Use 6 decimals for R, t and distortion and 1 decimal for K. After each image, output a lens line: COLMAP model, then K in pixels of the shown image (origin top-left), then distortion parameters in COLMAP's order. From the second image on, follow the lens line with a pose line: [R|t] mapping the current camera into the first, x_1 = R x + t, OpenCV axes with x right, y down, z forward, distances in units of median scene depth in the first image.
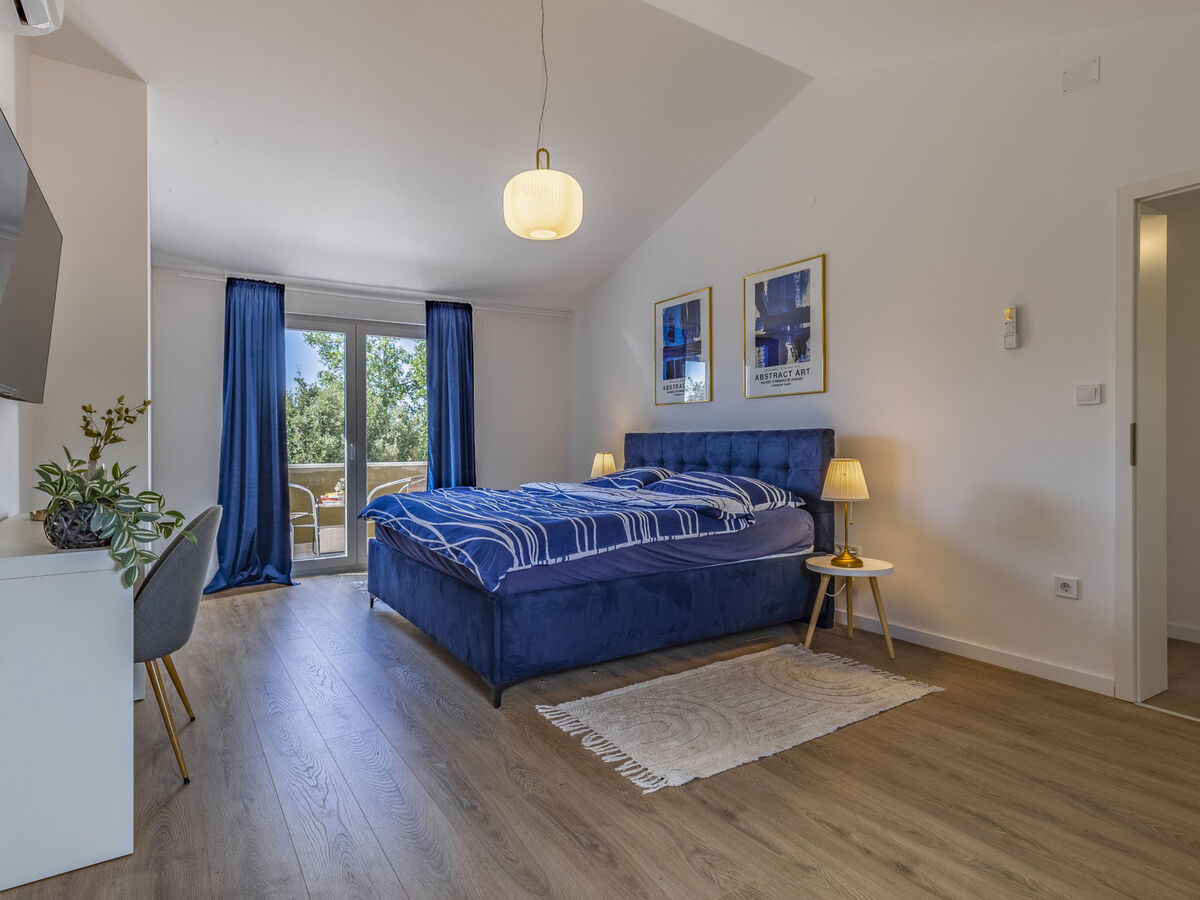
lens RADIAL K [[664.6, 0, 600.0], [0, 664.6, 450.0], [0, 0, 1]] dist [0.000897, -0.001210]
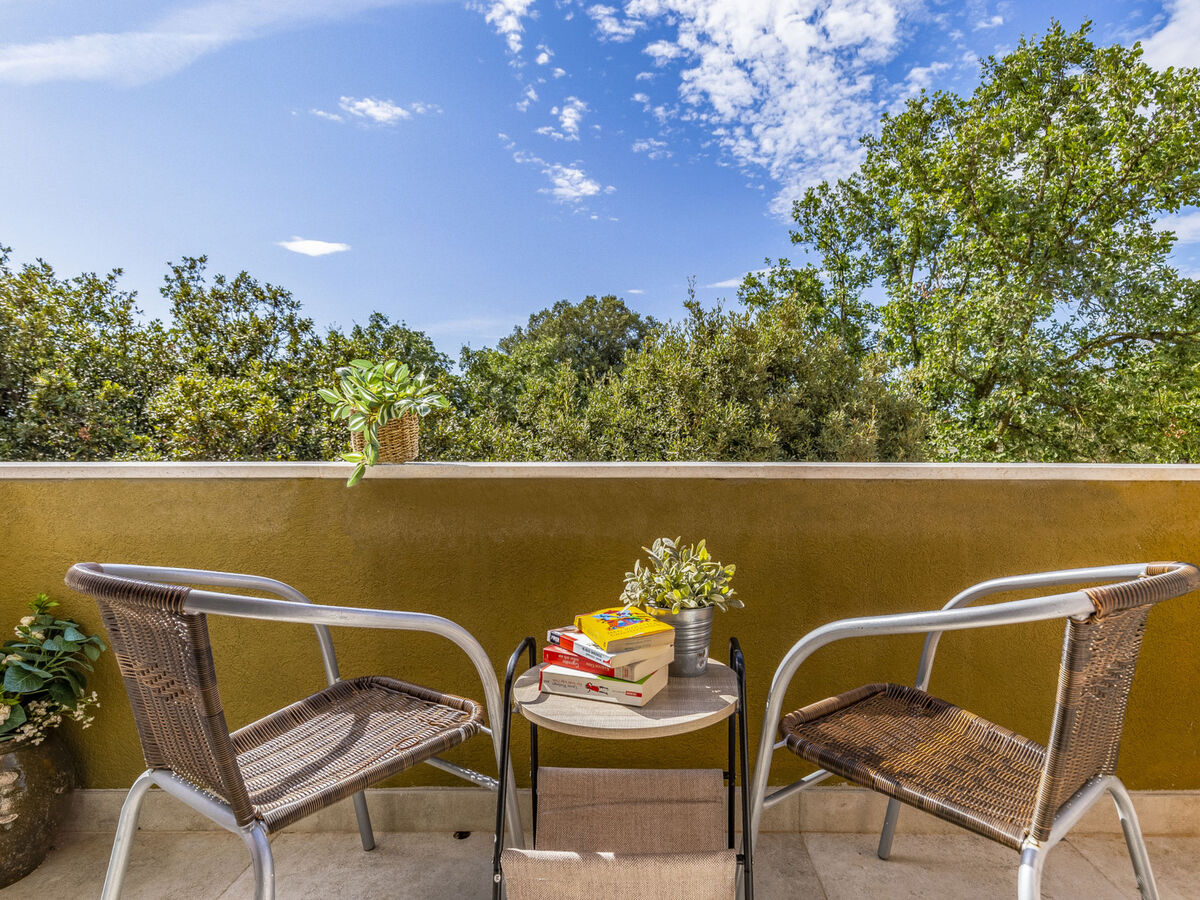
lens RADIAL K [[664.6, 0, 600.0], [0, 664.6, 450.0], [0, 0, 1]] dist [0.000897, -0.001210]
pose [[0.793653, 0.015968, -0.608161, -0.182915], [-0.013479, 0.999872, 0.008664, 0.010426], [0.608222, 0.001321, 0.793766, 0.536007]]
